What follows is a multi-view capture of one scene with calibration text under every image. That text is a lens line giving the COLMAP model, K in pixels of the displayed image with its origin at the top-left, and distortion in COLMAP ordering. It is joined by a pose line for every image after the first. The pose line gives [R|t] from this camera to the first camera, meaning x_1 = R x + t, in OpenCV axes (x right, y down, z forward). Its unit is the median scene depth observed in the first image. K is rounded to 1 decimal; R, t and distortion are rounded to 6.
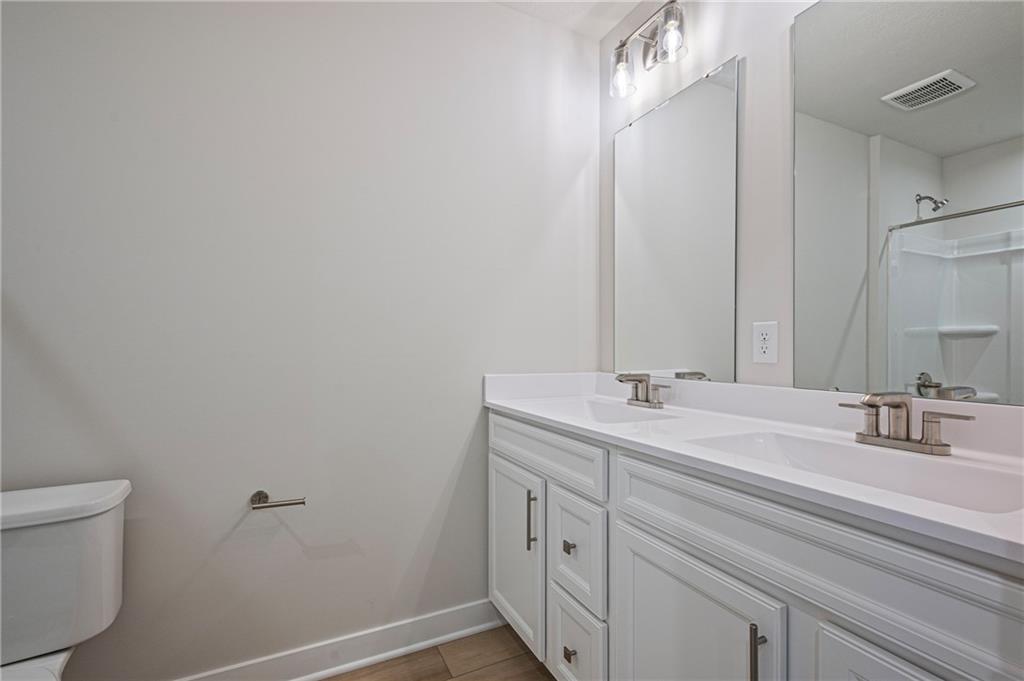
lens RADIAL K [[453.9, 0, 511.6], [0, 453.9, 344.7], [0, 0, 1]] dist [0.004034, -0.000330]
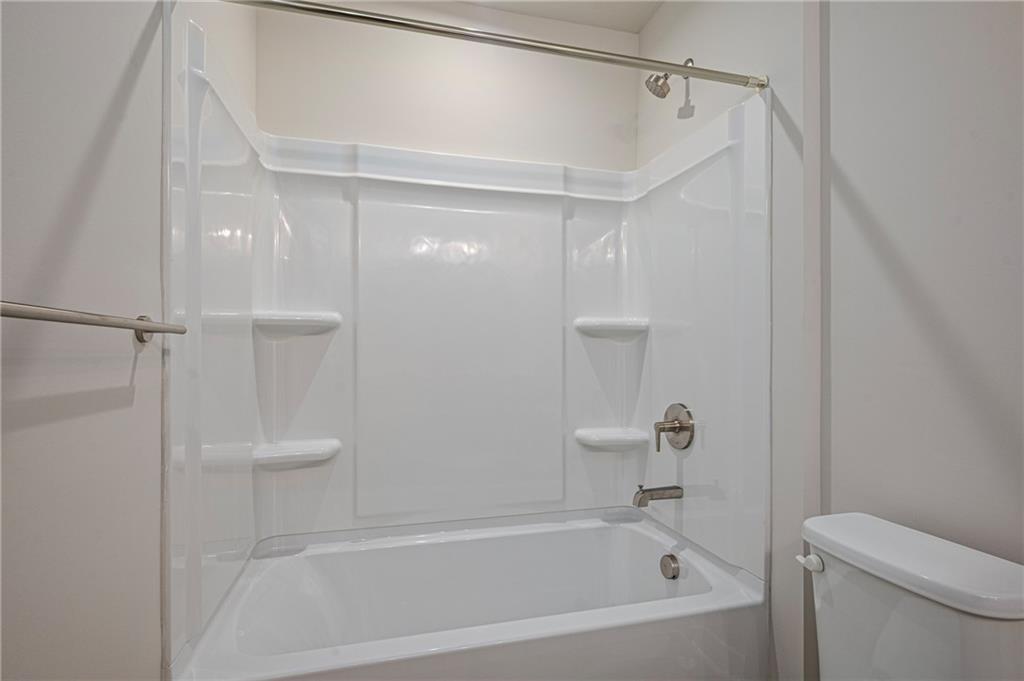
lens RADIAL K [[494.2, 0, 512.5], [0, 494.2, 343.6], [0, 0, 1]] dist [0.004433, -0.002476]
pose [[0.178790, 0.000770, 0.983887, 0.534988], [-0.003807, 0.999993, -0.000091, -0.006347], [-0.983880, -0.003729, 0.178791, 0.704991]]
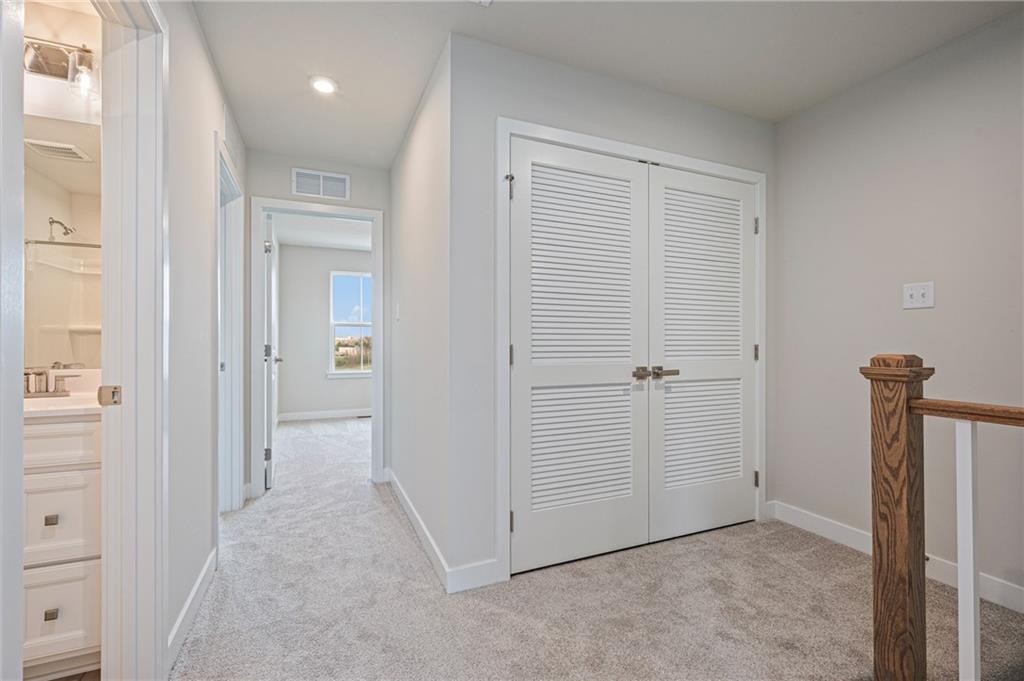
lens RADIAL K [[453.9, 0, 512.5], [0, 453.9, 339.9], [0, 0, 1]] dist [0.004034, -0.000330]
pose [[0.051088, -0.004750, 0.998683, -0.318646], [0.002028, 0.999987, 0.004653, -0.002257], [-0.998692, 0.001788, 0.051097, -0.356046]]
